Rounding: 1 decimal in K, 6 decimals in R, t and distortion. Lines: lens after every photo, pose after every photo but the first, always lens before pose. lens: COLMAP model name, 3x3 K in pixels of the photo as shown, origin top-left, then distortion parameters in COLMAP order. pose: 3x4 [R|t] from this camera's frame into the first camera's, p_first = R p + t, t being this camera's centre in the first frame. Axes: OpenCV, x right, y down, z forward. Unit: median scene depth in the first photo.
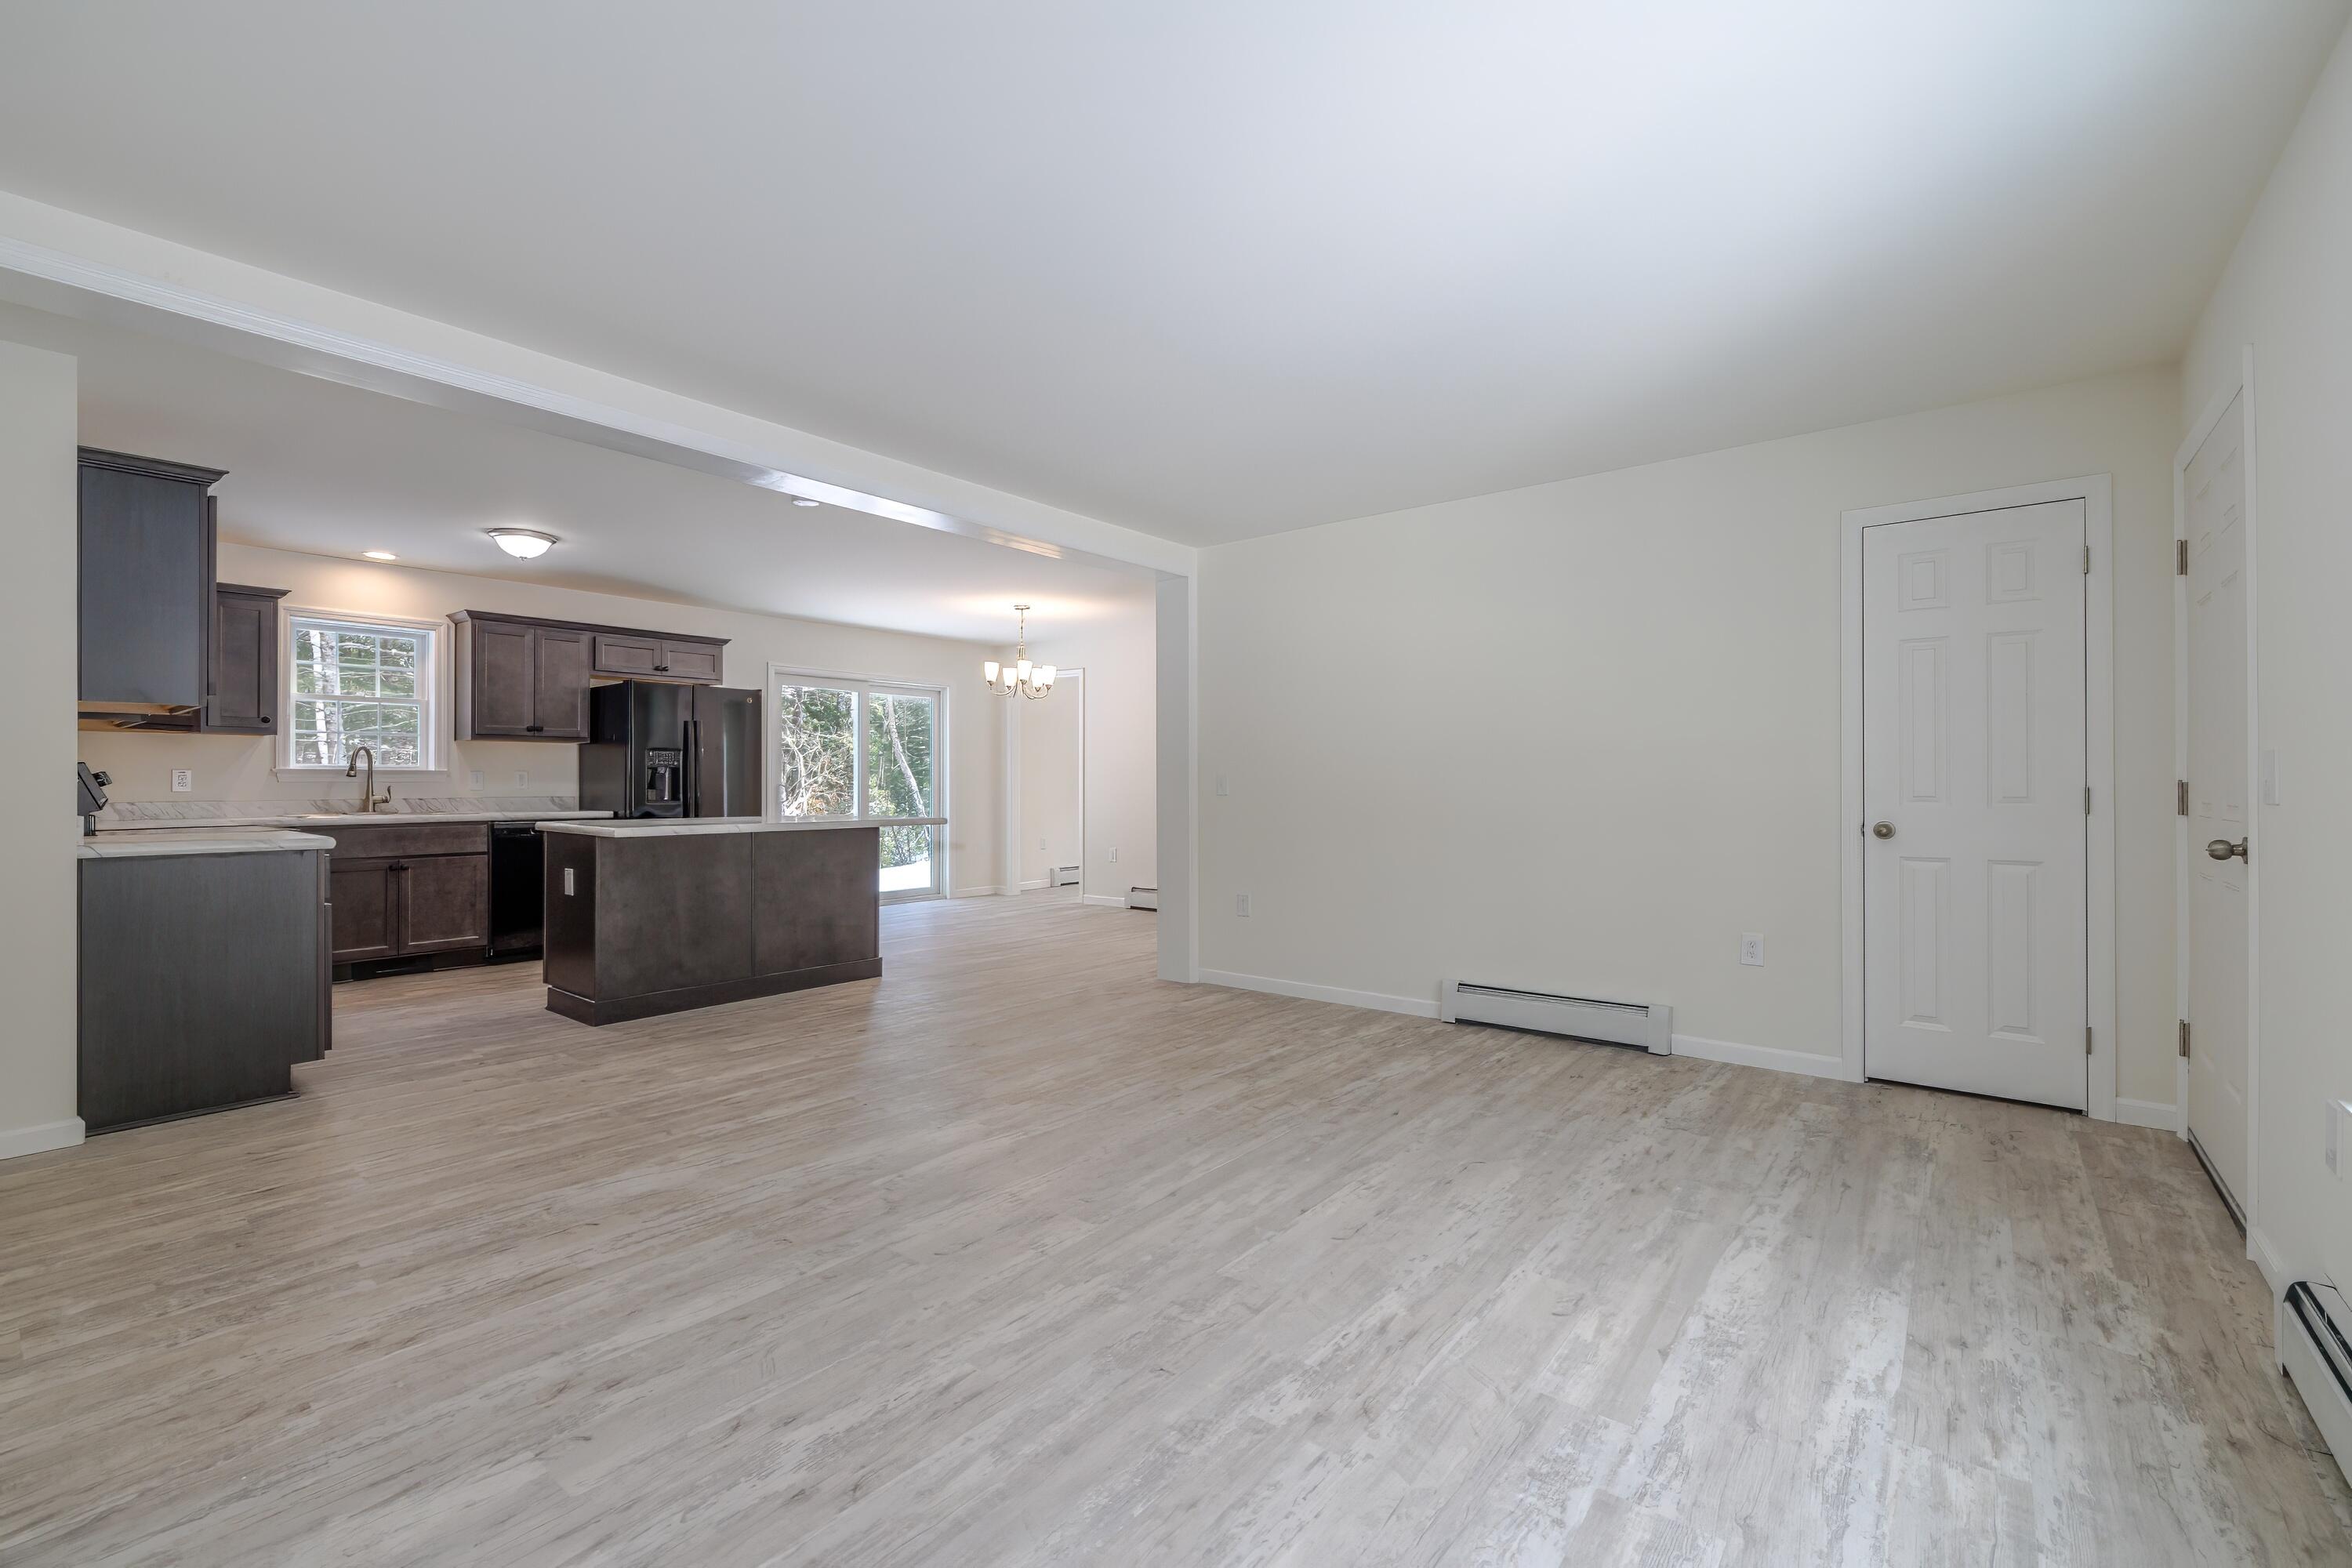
lens RADIAL K [[994.7, 0, 1173.3], [0, 994.7, 780.4], [0, 0, 1]] dist [-0.000648, 0.000762]
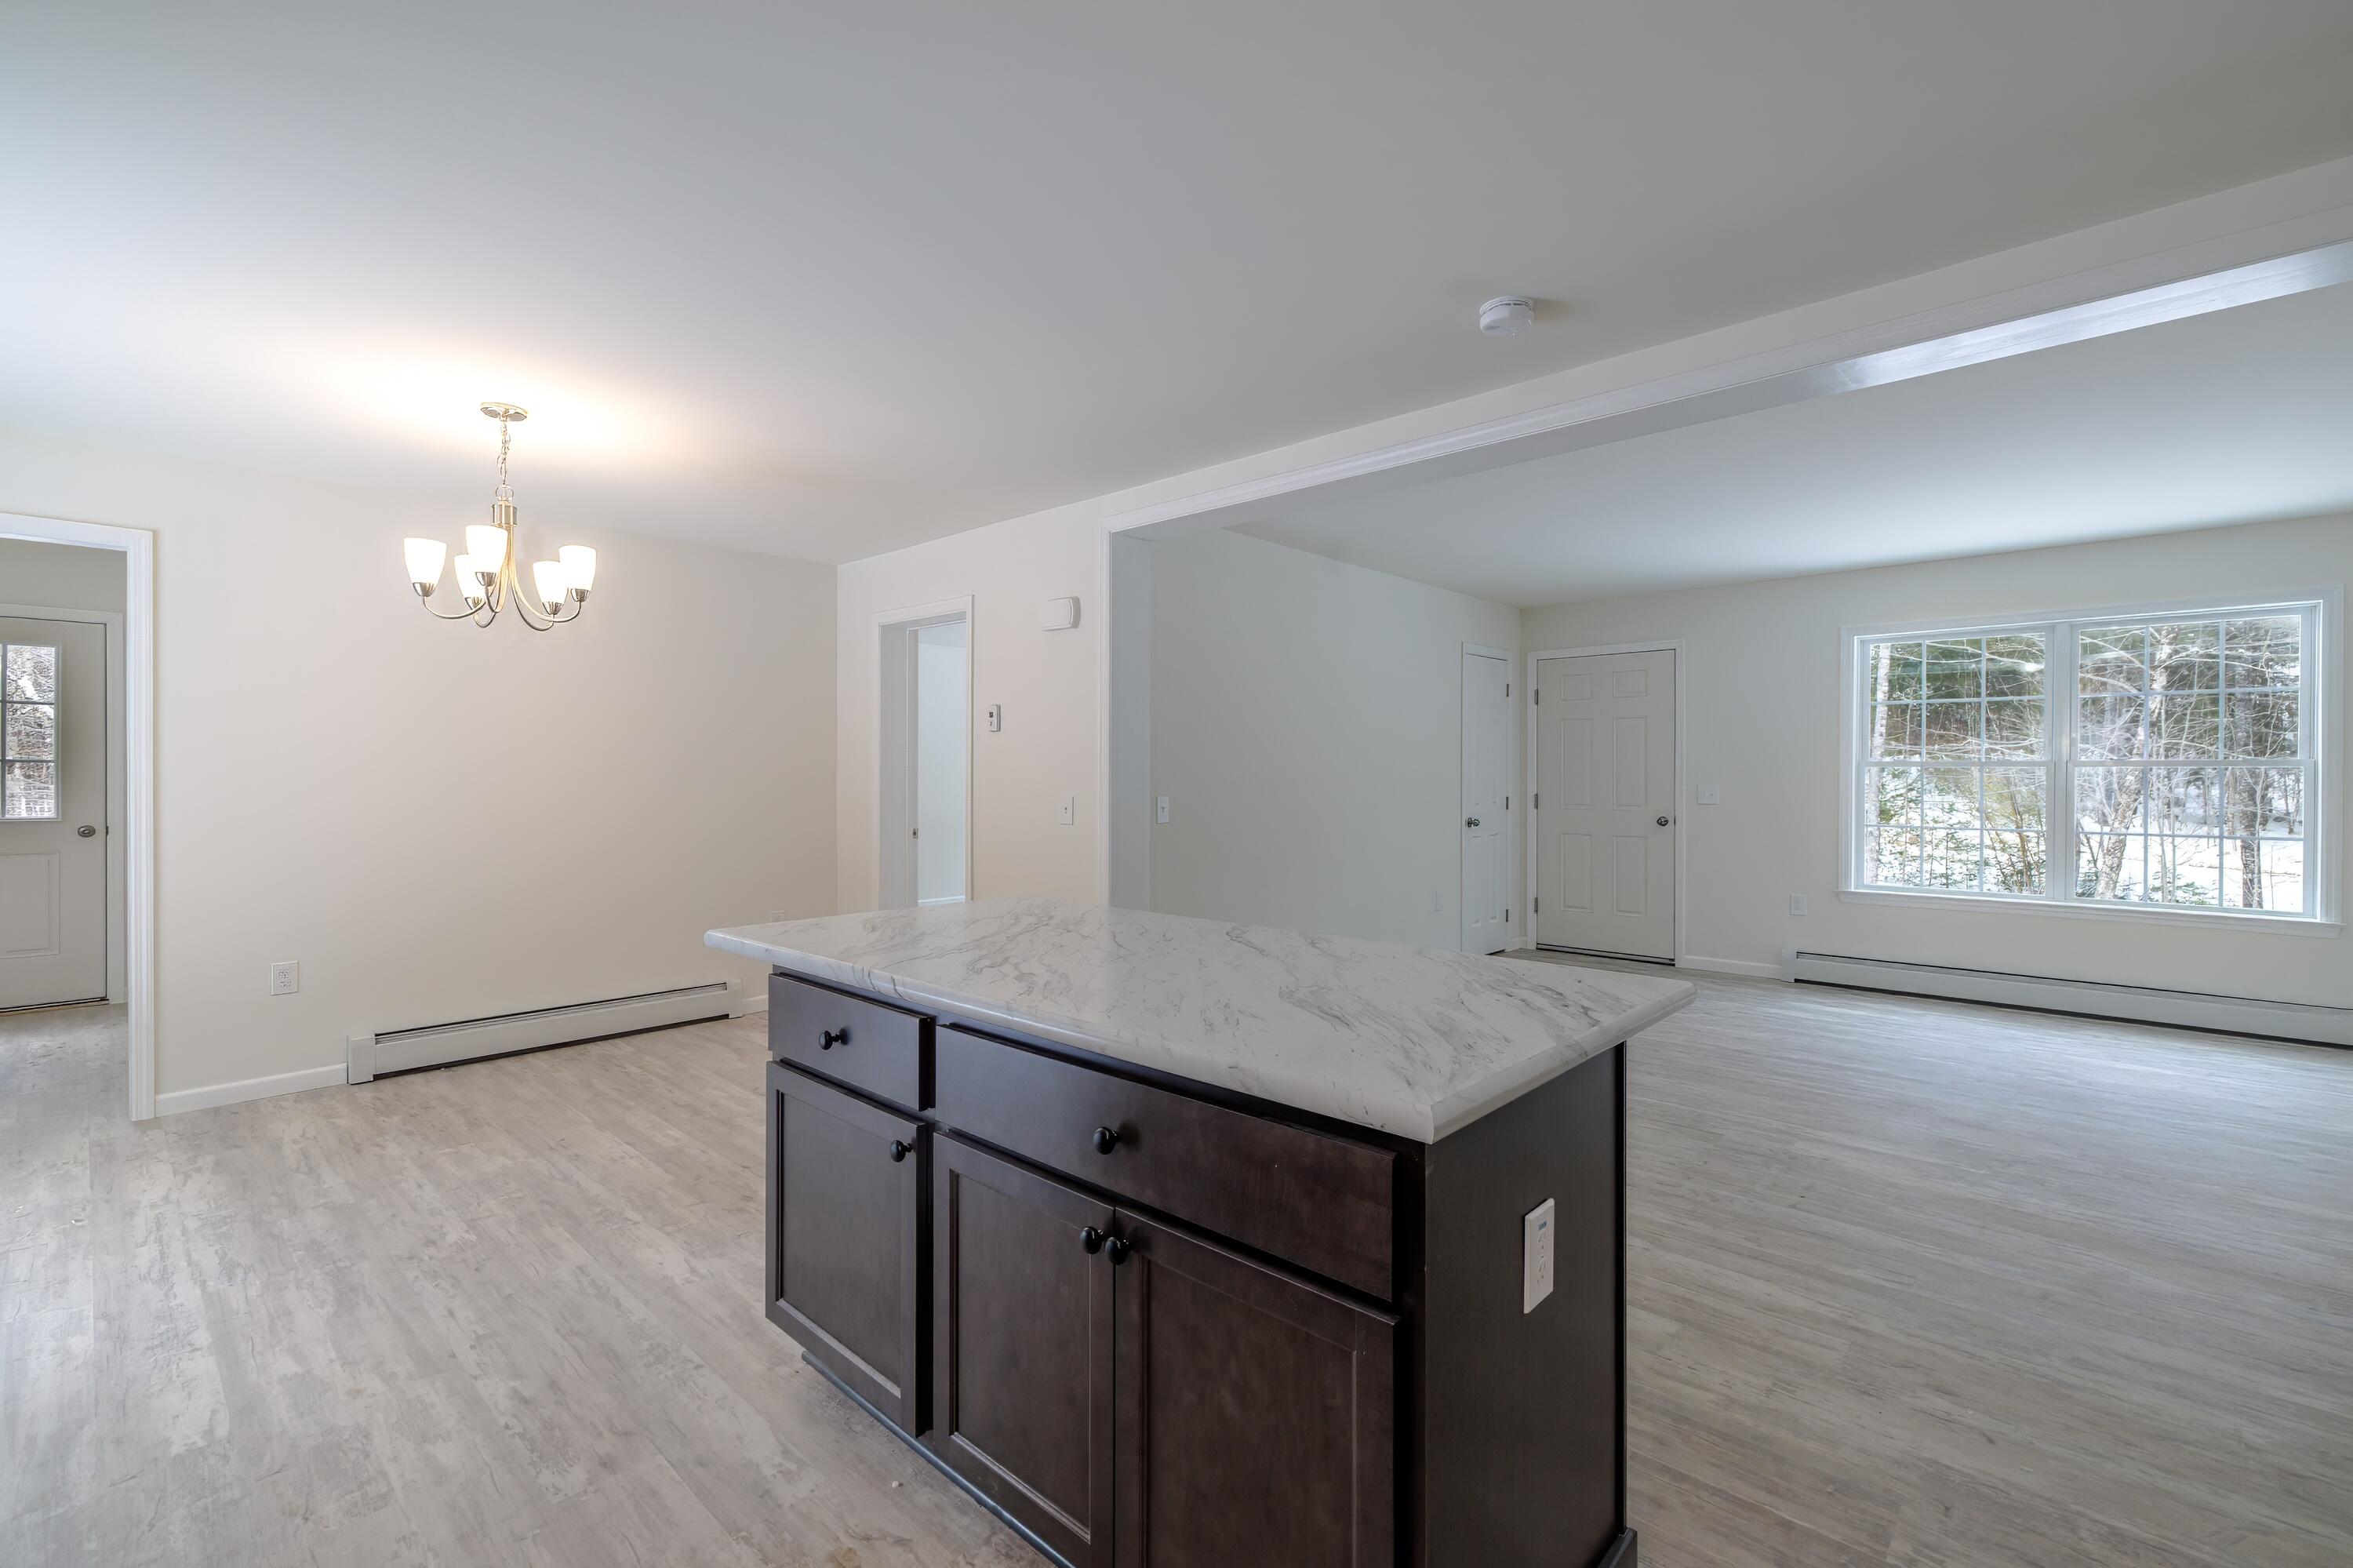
lens RADIAL K [[1010.3, 0, 1168.8], [0, 1010.3, 776.8], [0, 0, 1]] dist [0.002532, 0.000274]
pose [[0.075791, -0.004378, 0.997114, -1.115073], [-0.000283, 0.999990, 0.004412, -0.037644], [-0.997124, -0.000617, 0.075789, 1.350688]]
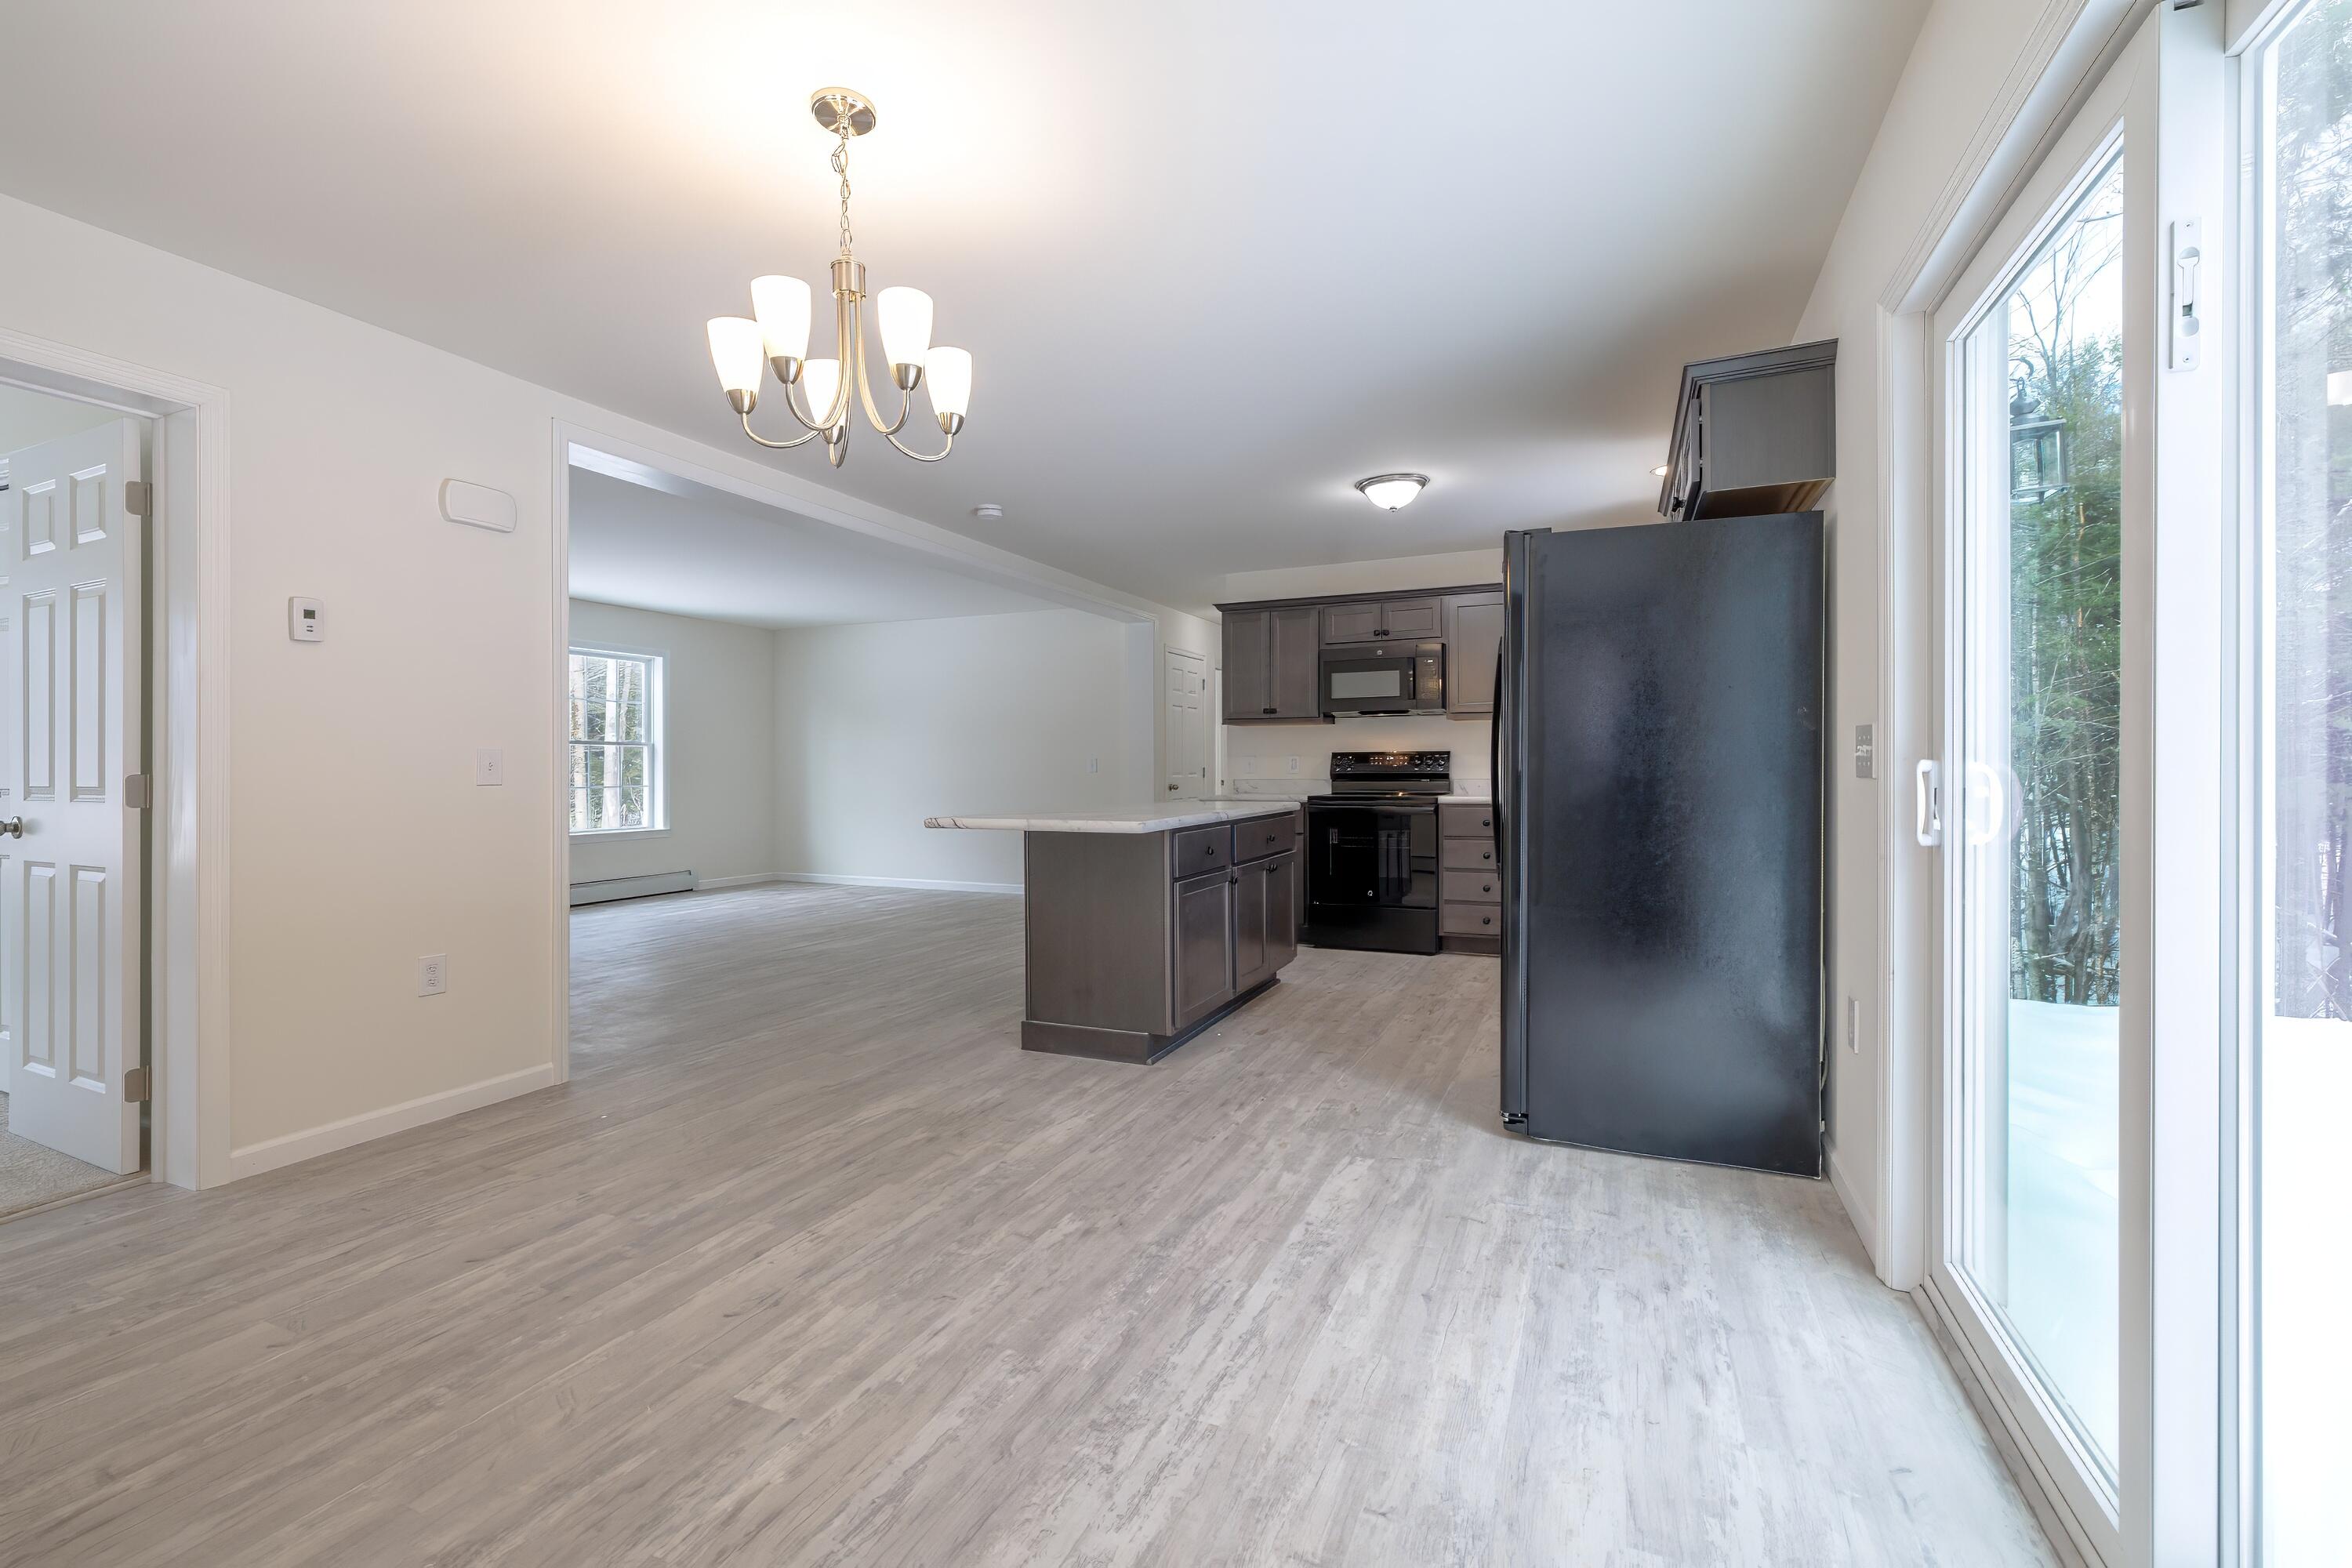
lens RADIAL K [[994.7, 0, 1173.3], [0, 994.7, 780.4], [0, 0, 1]] dist [-0.000648, 0.000762]
pose [[-0.967393, 0.007742, -0.253162, -0.336953], [0.004548, 0.999903, 0.013198, 0.007809], [0.253240, 0.011617, -0.967334, 2.535815]]
